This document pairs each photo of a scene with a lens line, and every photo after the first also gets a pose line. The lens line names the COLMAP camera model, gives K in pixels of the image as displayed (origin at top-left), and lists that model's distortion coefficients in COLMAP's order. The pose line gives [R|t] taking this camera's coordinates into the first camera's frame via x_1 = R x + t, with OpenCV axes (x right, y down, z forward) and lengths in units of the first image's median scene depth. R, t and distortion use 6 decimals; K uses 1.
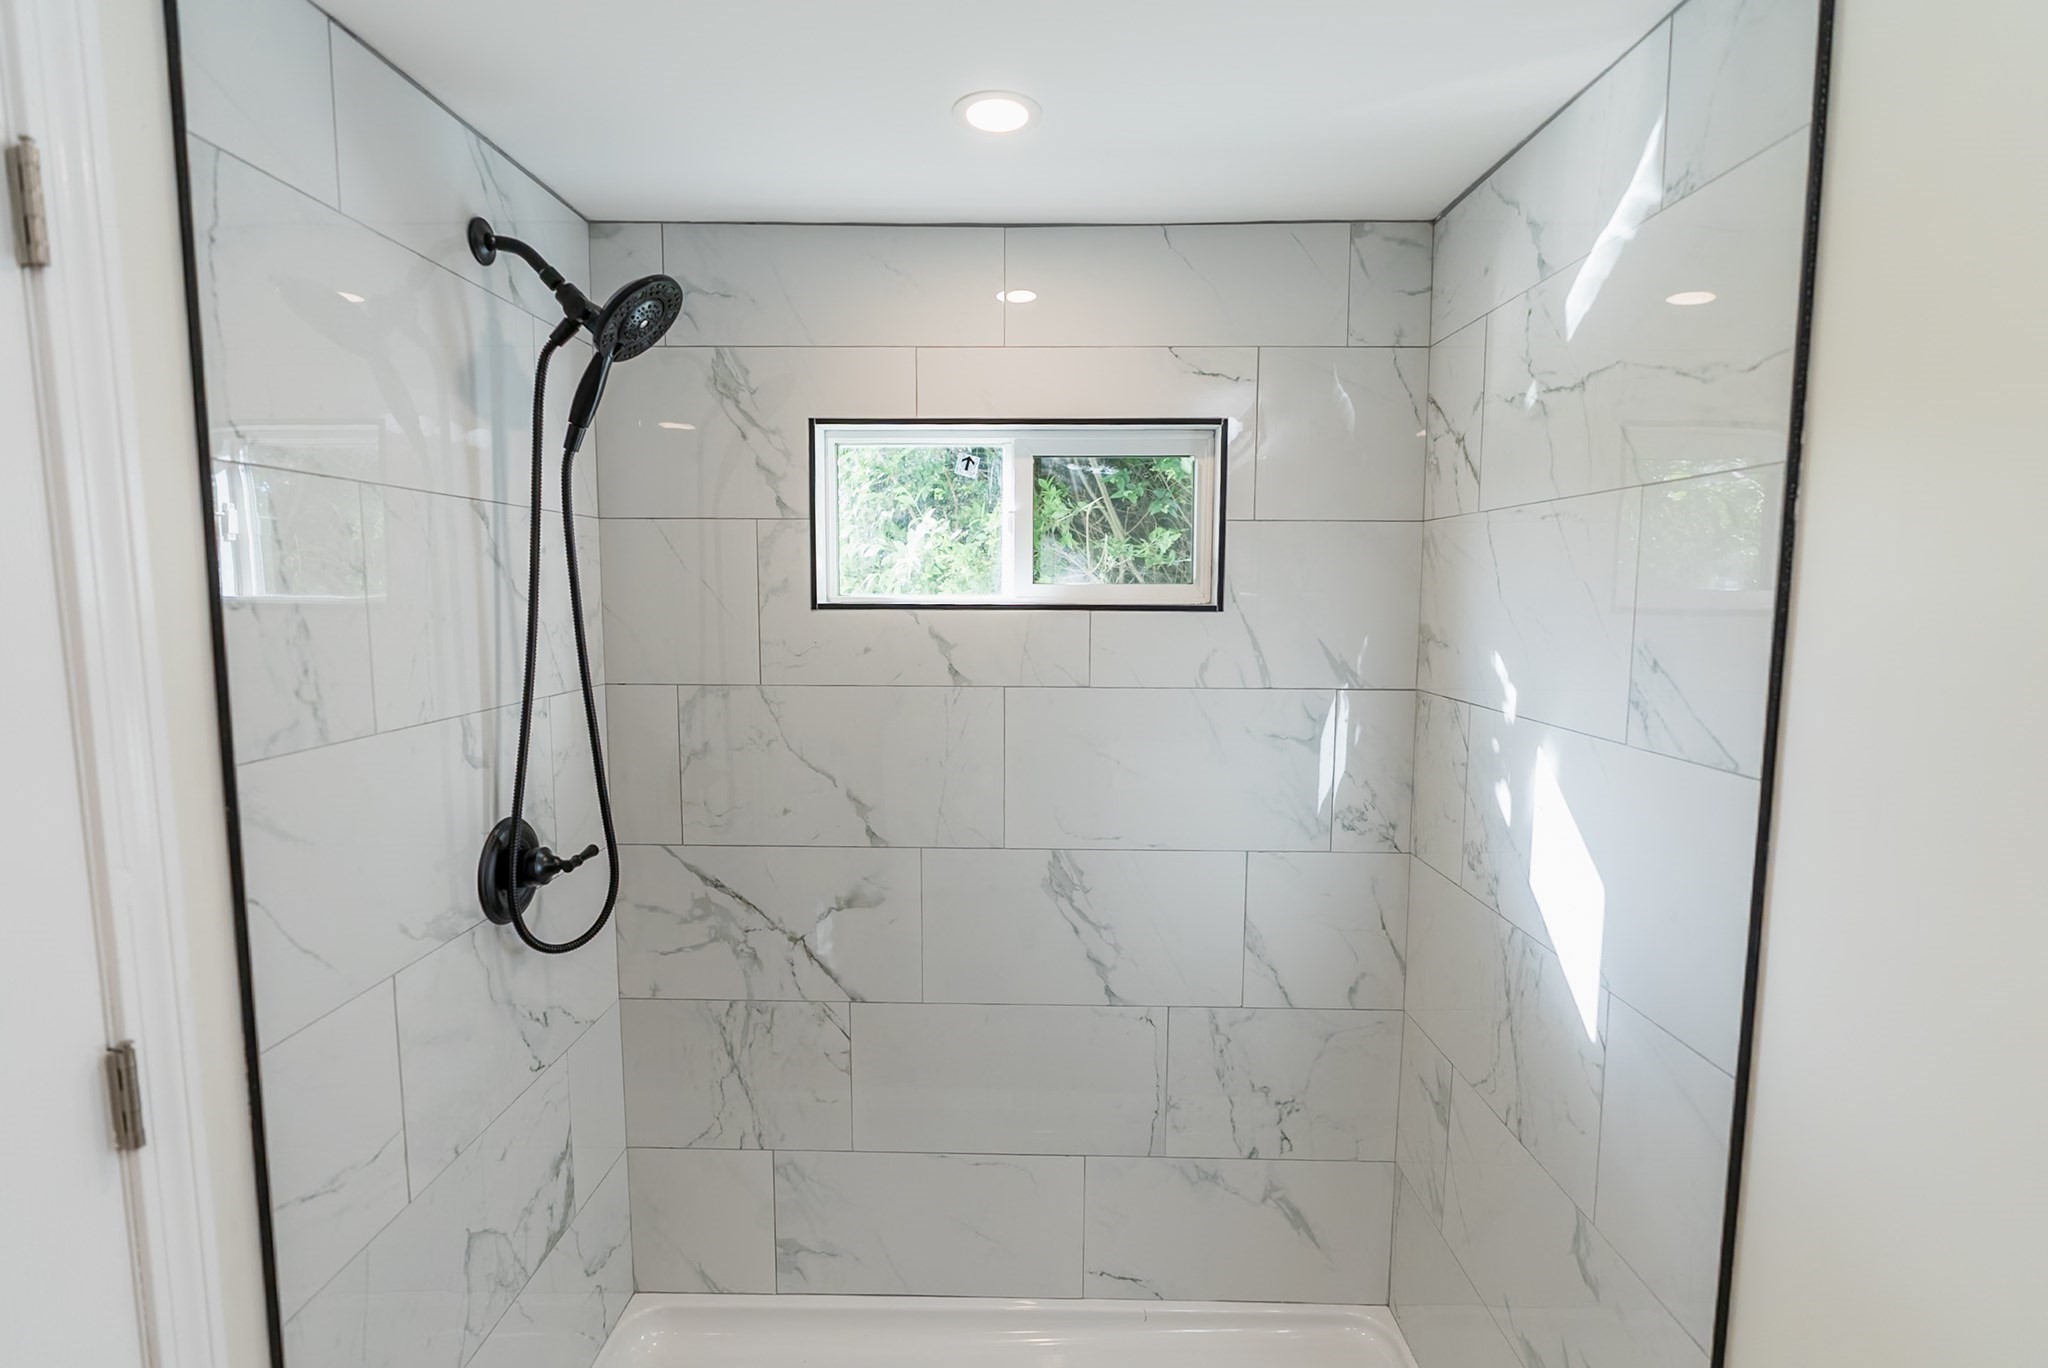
lens RADIAL K [[963.4, 0, 1037.2], [0, 963.4, 676.0], [0, 0, 1]] dist [-0.007165, 0.000274]
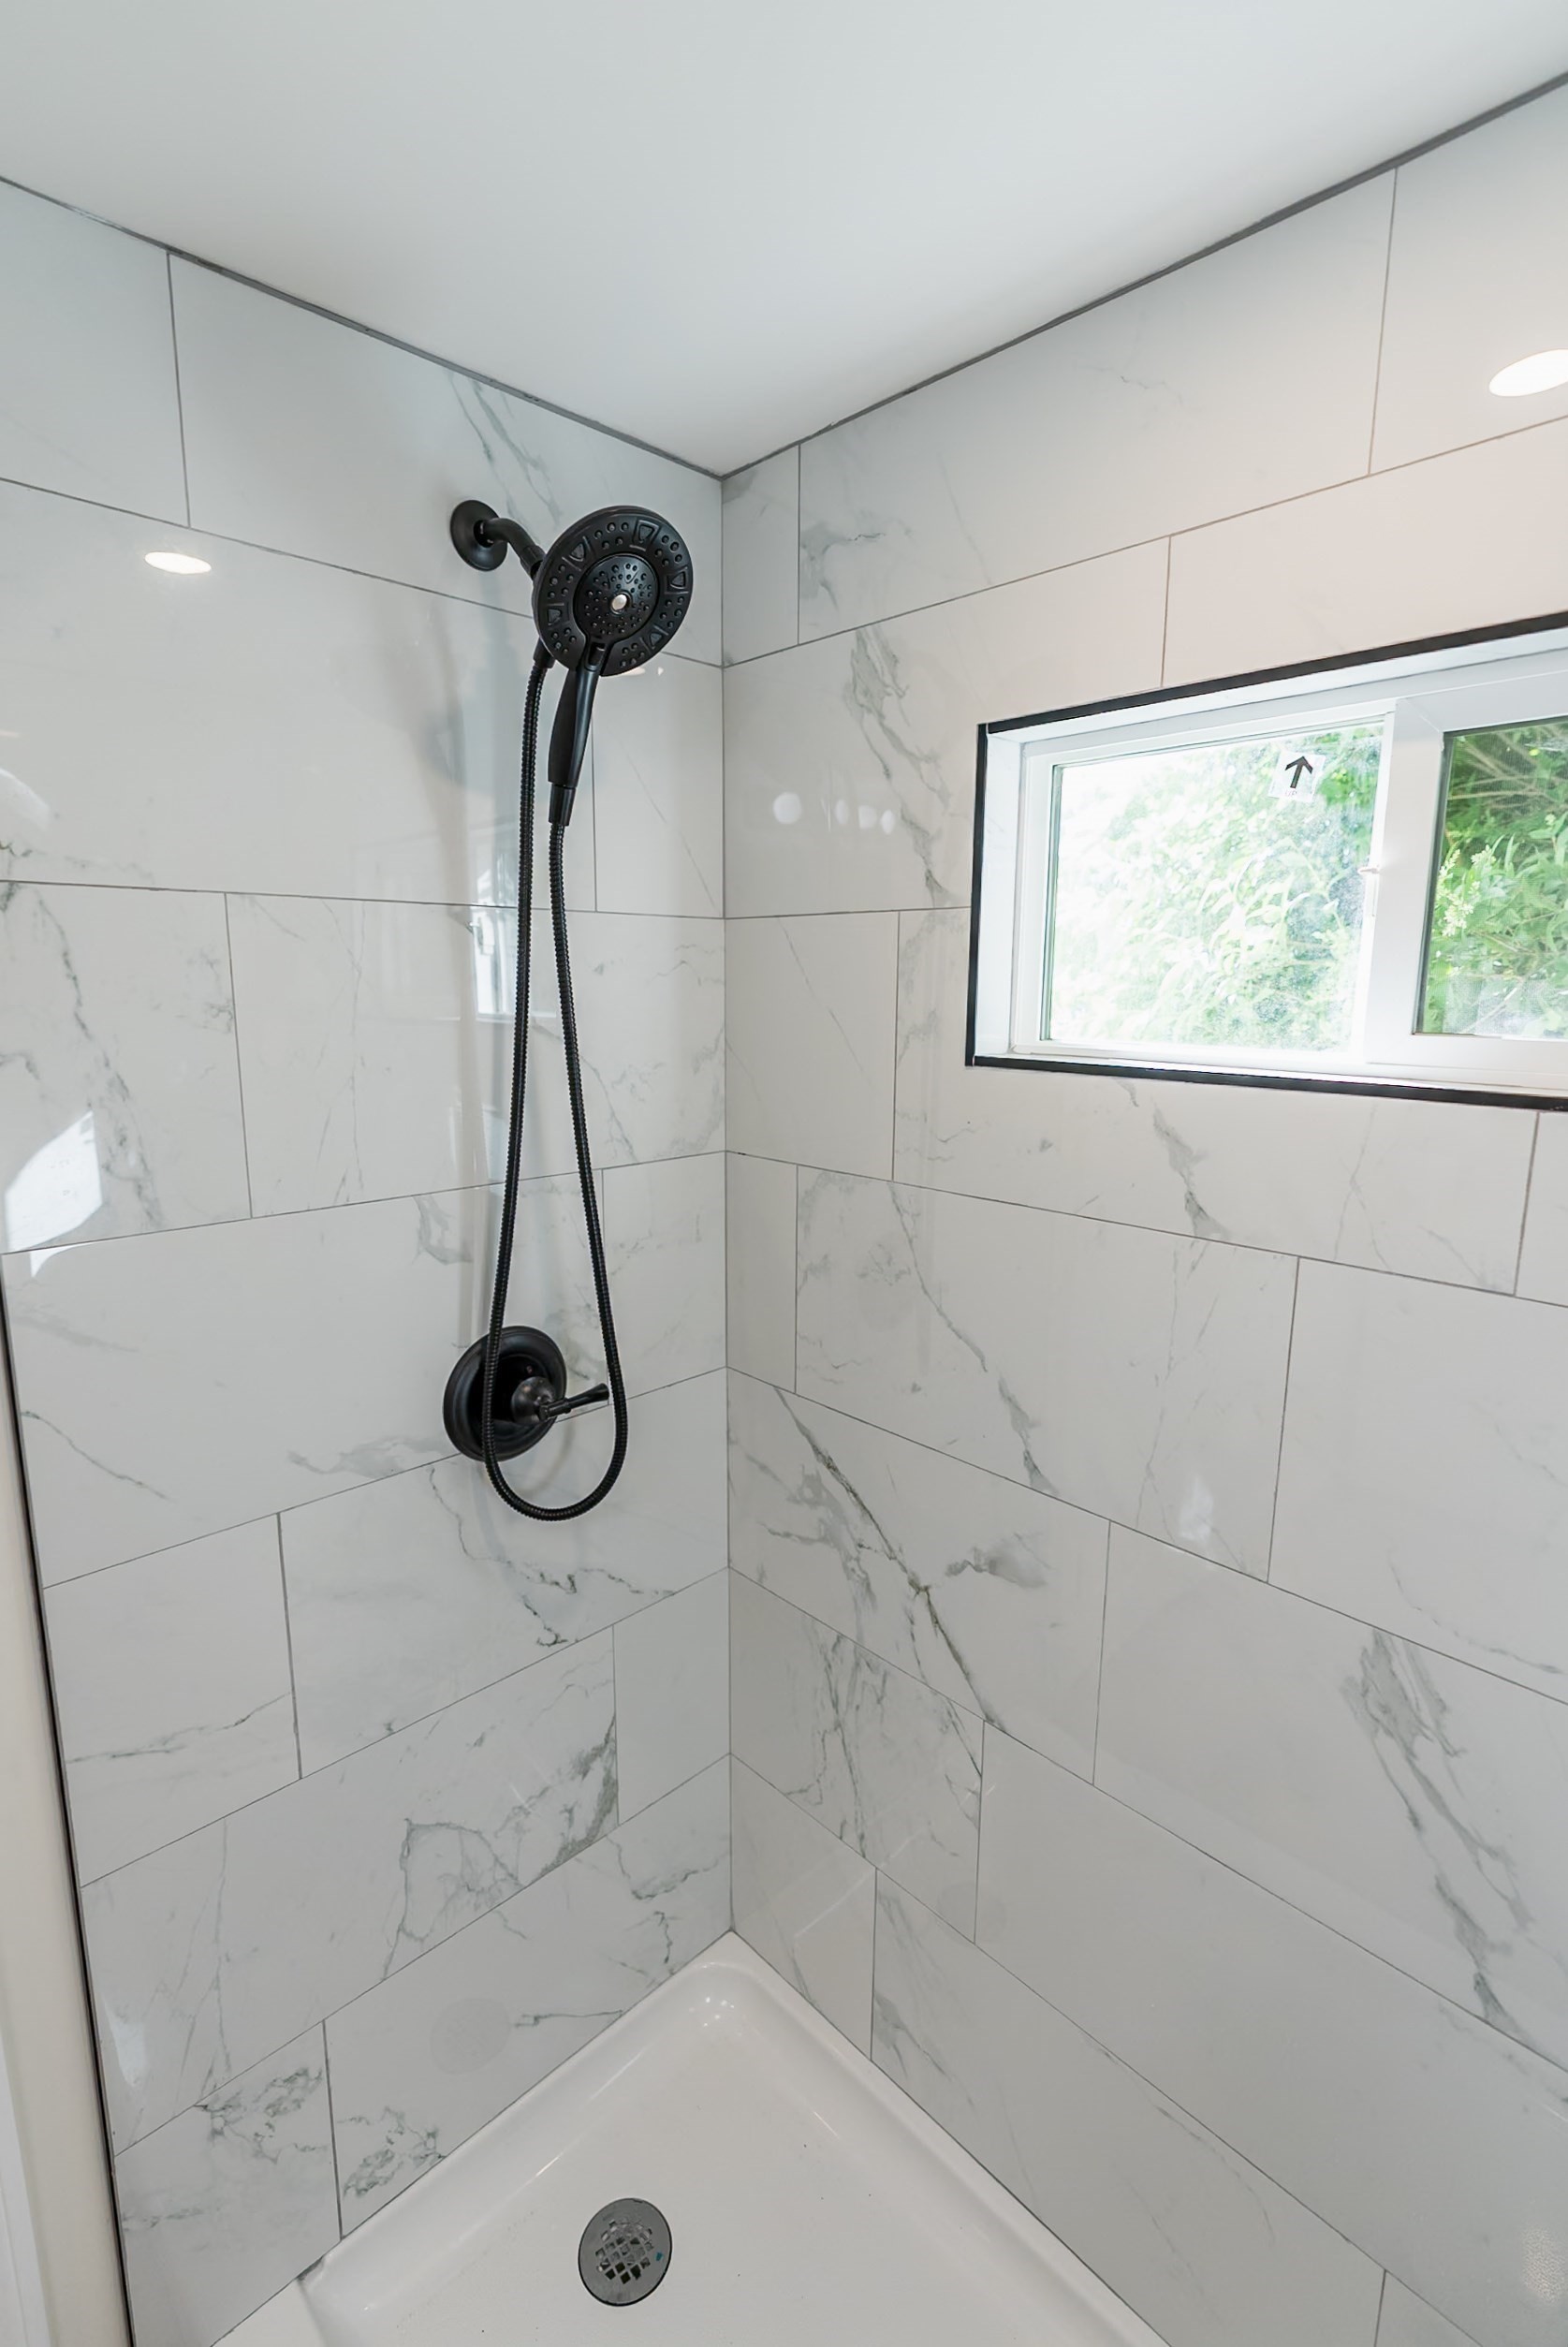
lens RADIAL K [[1088.2, 0, 753.0], [0, 1088.2, 1166.9], [0, 0, 1]] dist [-0.007793, 0.000691]
pose [[0.693712, 0.124294, -0.709446, 0.148572], [-0.068353, 0.991913, 0.106944, -0.069439], [0.717001, -0.025696, 0.696598, 0.447814]]
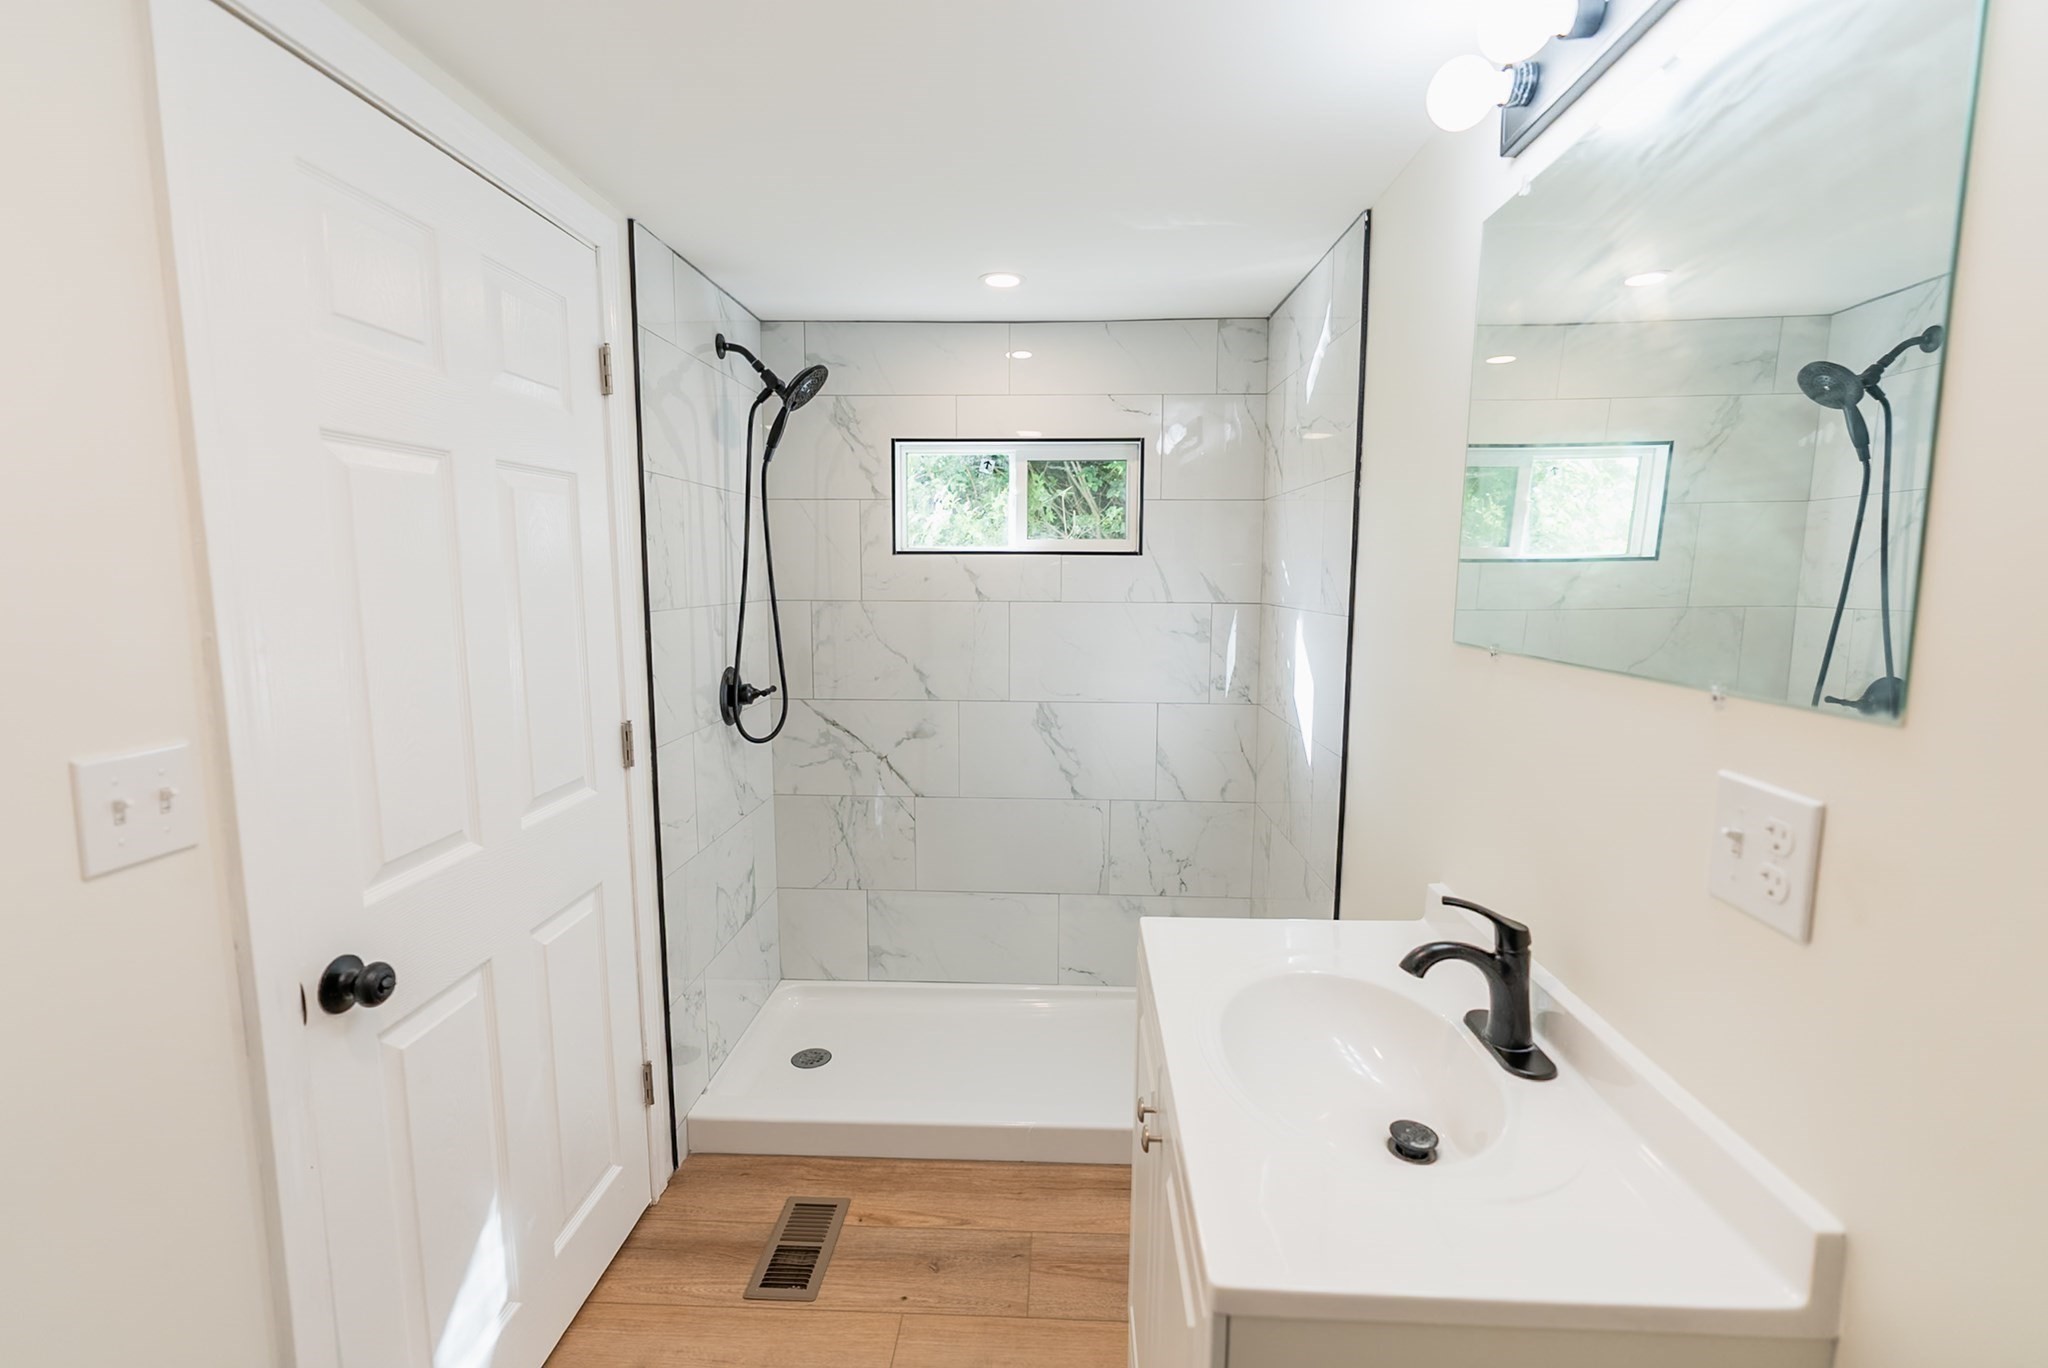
lens RADIAL K [[949.6, 0, 1032.4], [0, 949.6, 676.5], [0, 0, 1]] dist [-0.007793, 0.000691]
pose [[0.999626, 0.002736, -0.027197, 0.049618], [-0.002224, 0.999820, 0.018819, 0.108027], [0.027244, -0.018751, 0.999453, -0.619837]]
